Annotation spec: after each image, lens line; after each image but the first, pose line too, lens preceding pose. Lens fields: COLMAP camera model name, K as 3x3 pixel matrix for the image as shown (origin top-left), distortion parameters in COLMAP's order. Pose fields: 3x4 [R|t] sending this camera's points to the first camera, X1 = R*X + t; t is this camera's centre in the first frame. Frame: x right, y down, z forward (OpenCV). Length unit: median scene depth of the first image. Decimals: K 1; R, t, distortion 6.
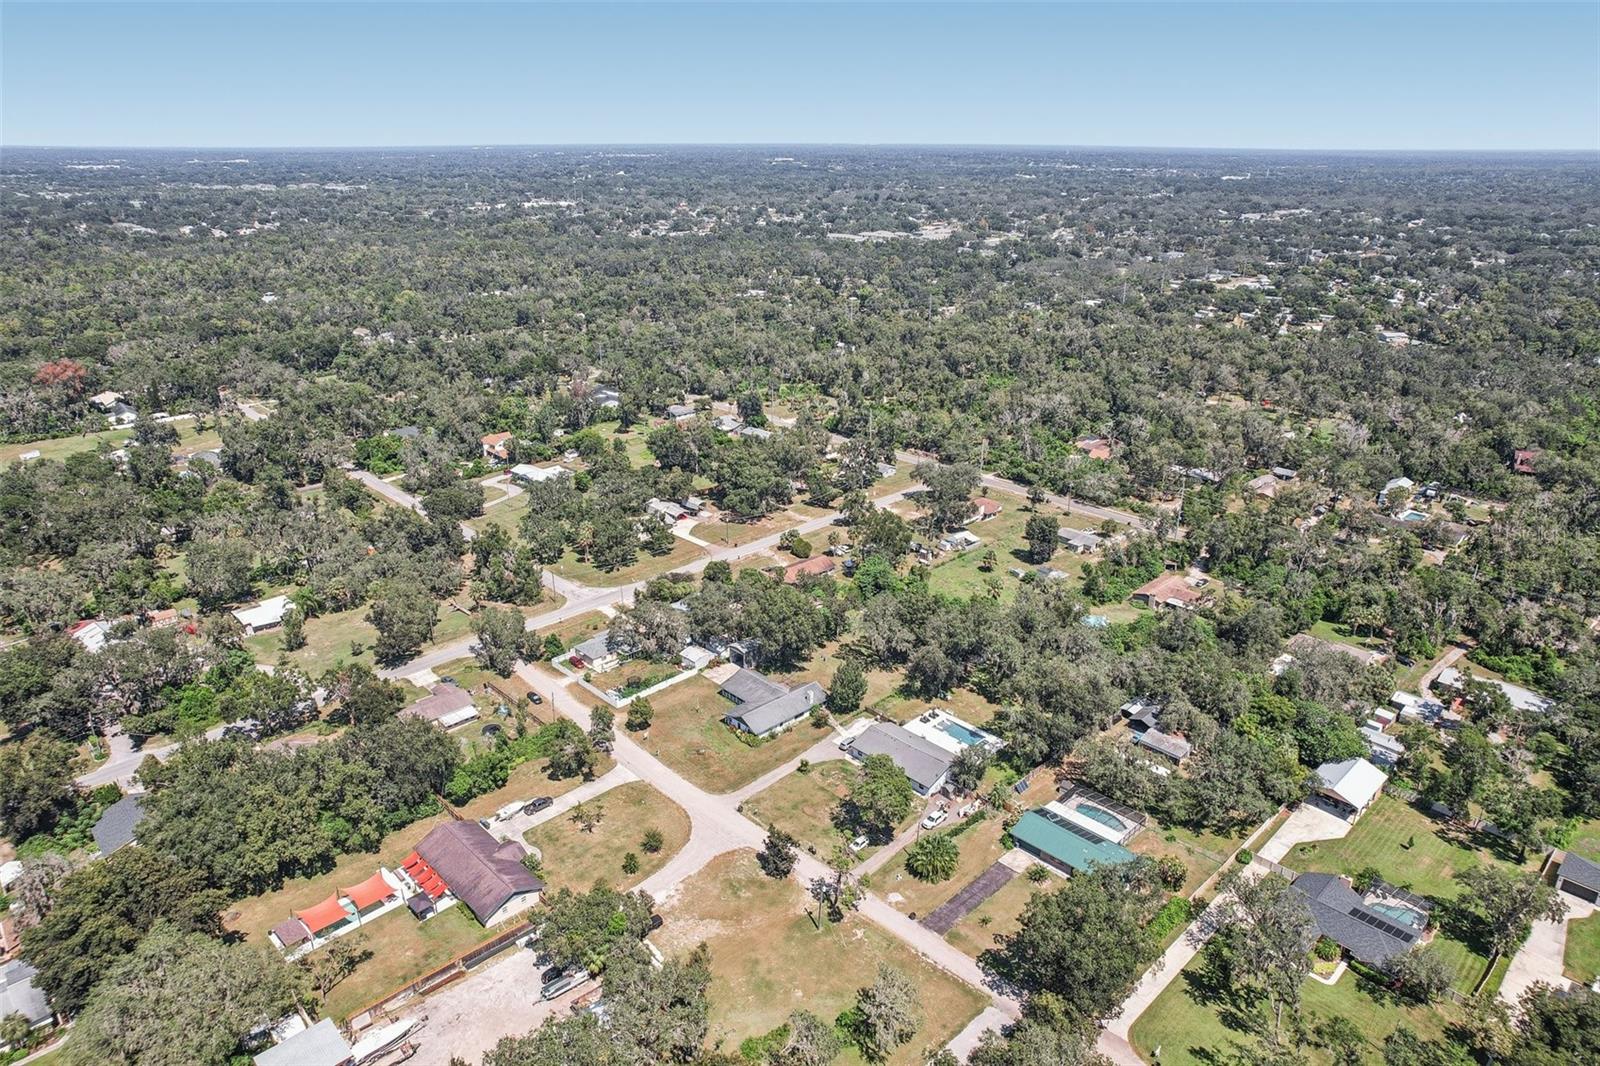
lens RADIAL K [[1022.5, 0, 797.2], [0, 1022.5, 540.4], [0, 0, 1]] dist [-0.070004, 0.068592]
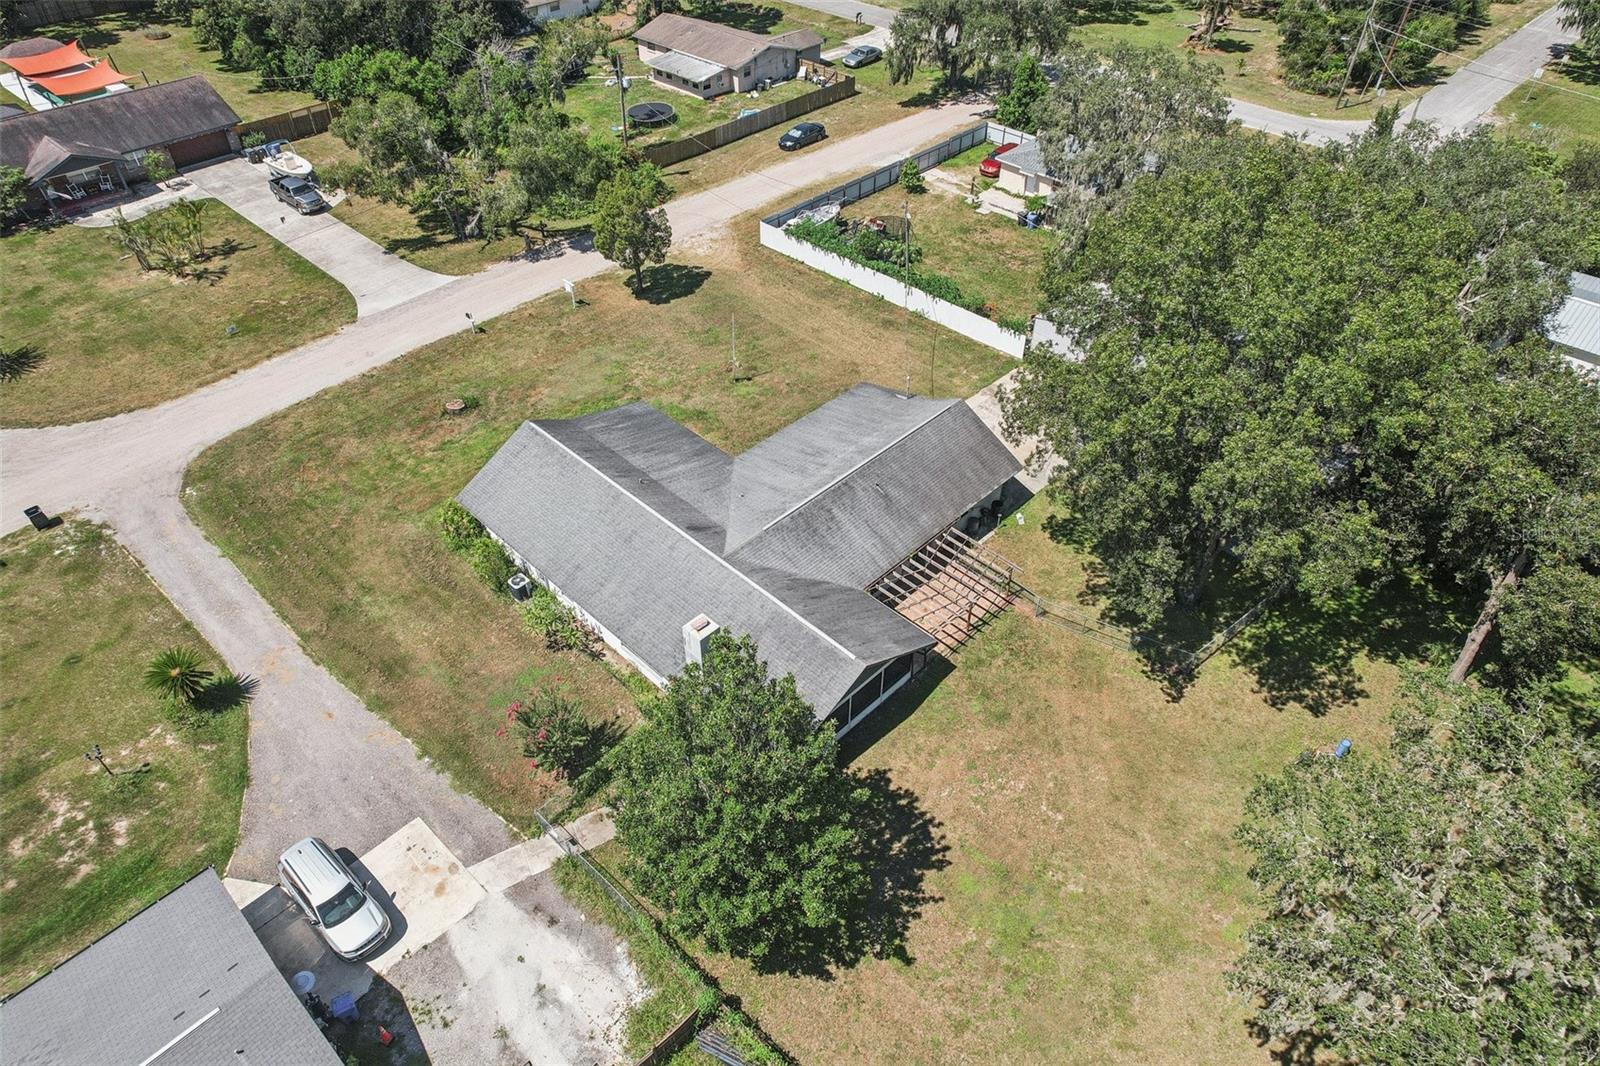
lens RADIAL K [[1022.5, 0, 797.2], [0, 1022.5, 540.4], [0, 0, 1]] dist [-0.070004, 0.068592]
pose [[0.037075, 0.675747, -0.736200, 0.121472], [-0.369518, 0.693761, 0.618185, 0.024173], [0.928484, 0.249120, 0.275422, 0.897286]]
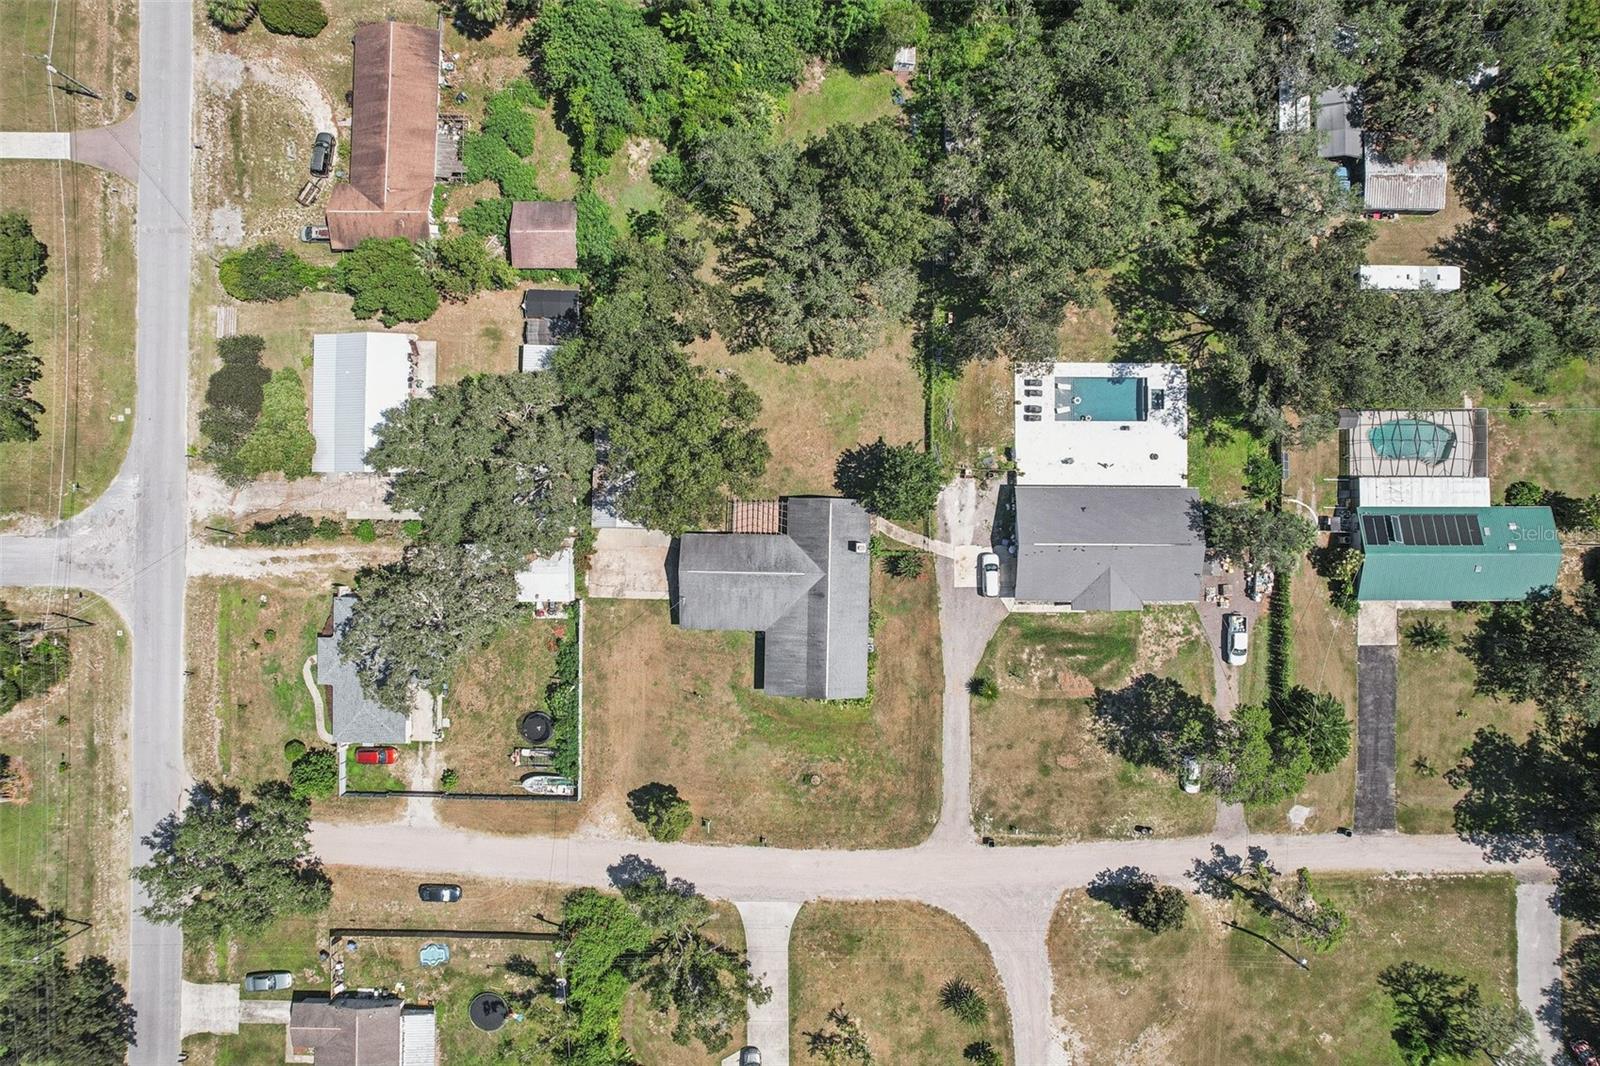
lens RADIAL K [[1022.5, 0, 797.2], [0, 1022.5, 540.4], [0, 0, 1]] dist [-0.070004, 0.068592]
pose [[0.700615, -0.713511, 0.006399, -0.009751], [0.264060, 0.267598, 0.926641, -0.301808], [-0.662881, -0.647529, 0.375893, 0.777422]]
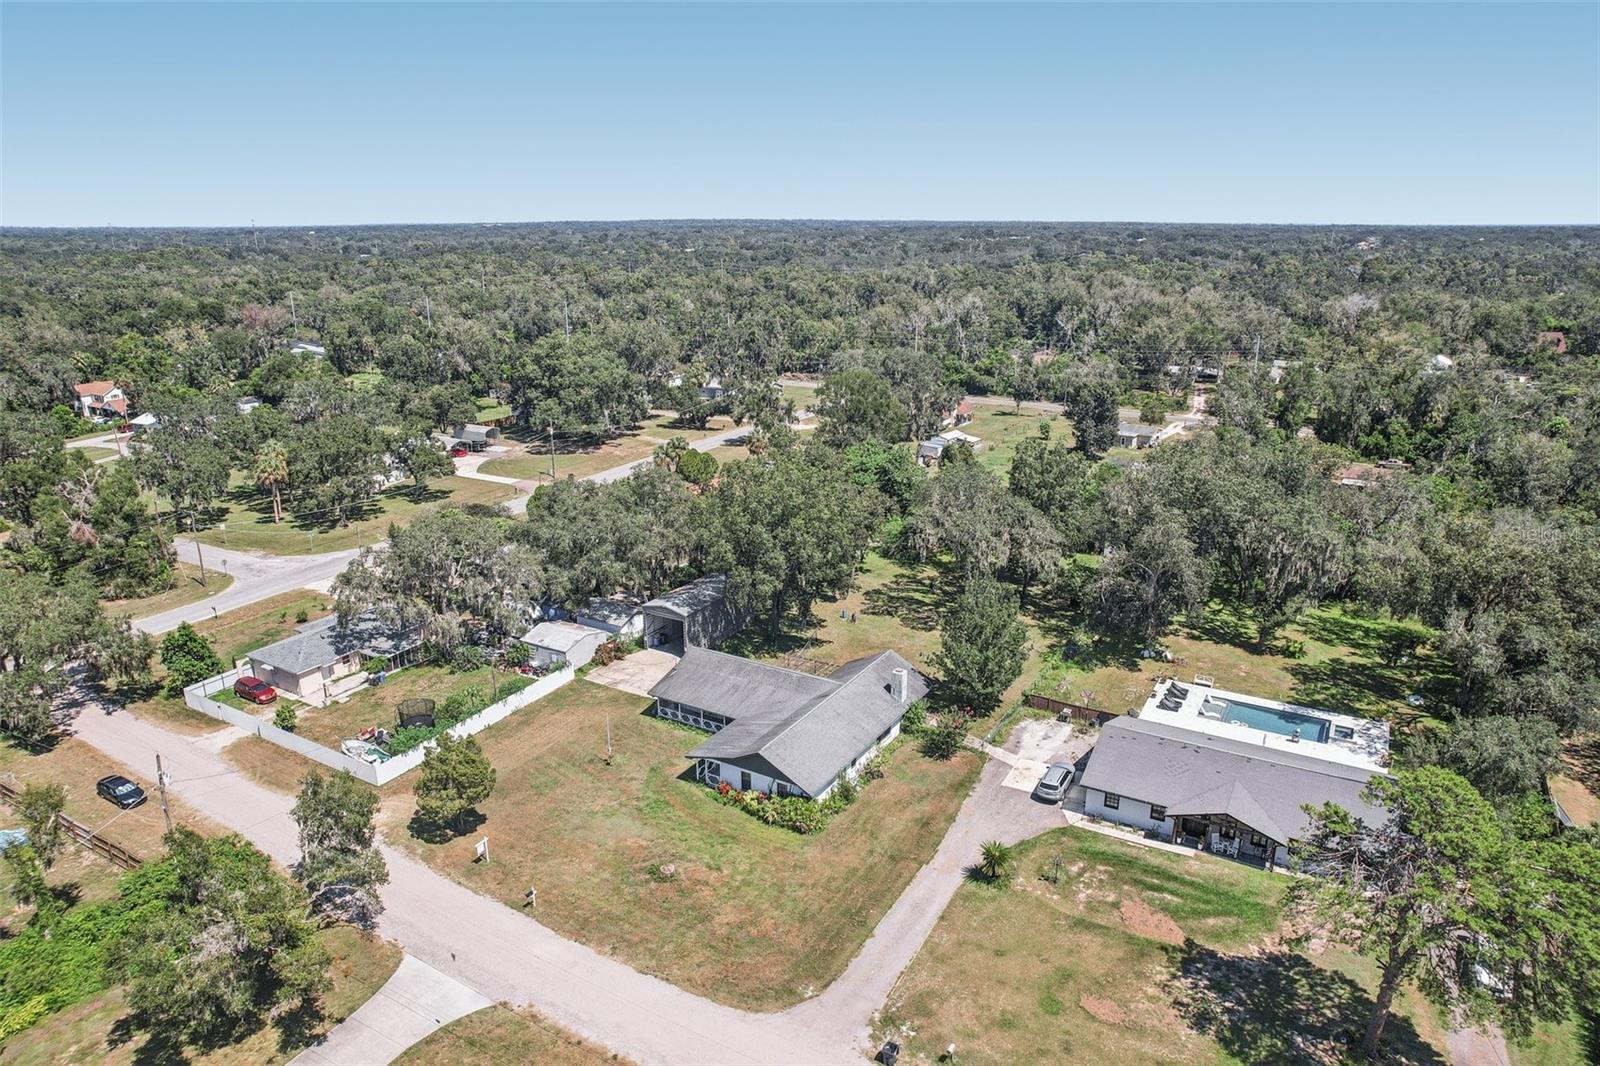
lens RADIAL K [[1033.8, 0, 804.1], [0, 1033.8, 531.4], [0, 0, 1]] dist [-0.083480, 0.075071]
pose [[0.961915, -0.081251, 0.260996, -0.113167], [0.102122, 0.992486, -0.067403, 0.110080], [-0.253558, 0.091489, 0.962984, 0.580756]]
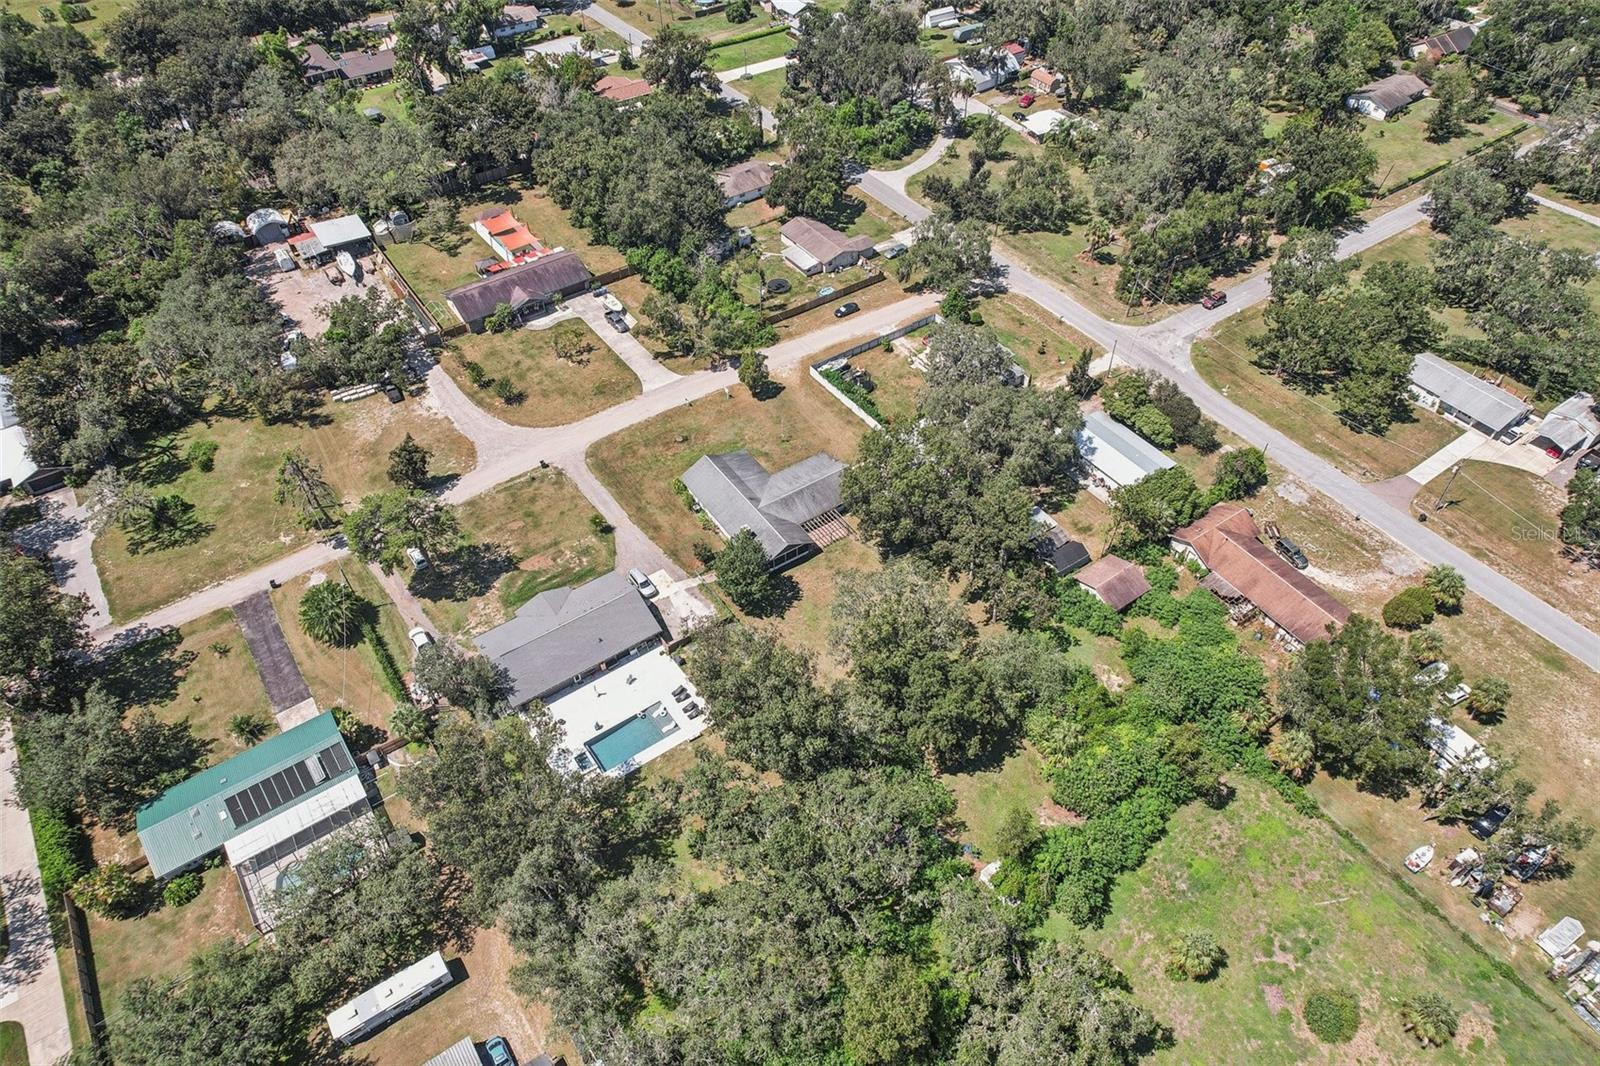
lens RADIAL K [[1022.5, 0, 797.2], [0, 1022.5, 540.4], [0, 0, 1]] dist [-0.070004, 0.068592]
pose [[-0.156226, 0.714349, -0.682128, 0.410161], [-0.365312, 0.599849, 0.711849, -0.282954], [0.917682, 0.360398, 0.167248, 0.863091]]
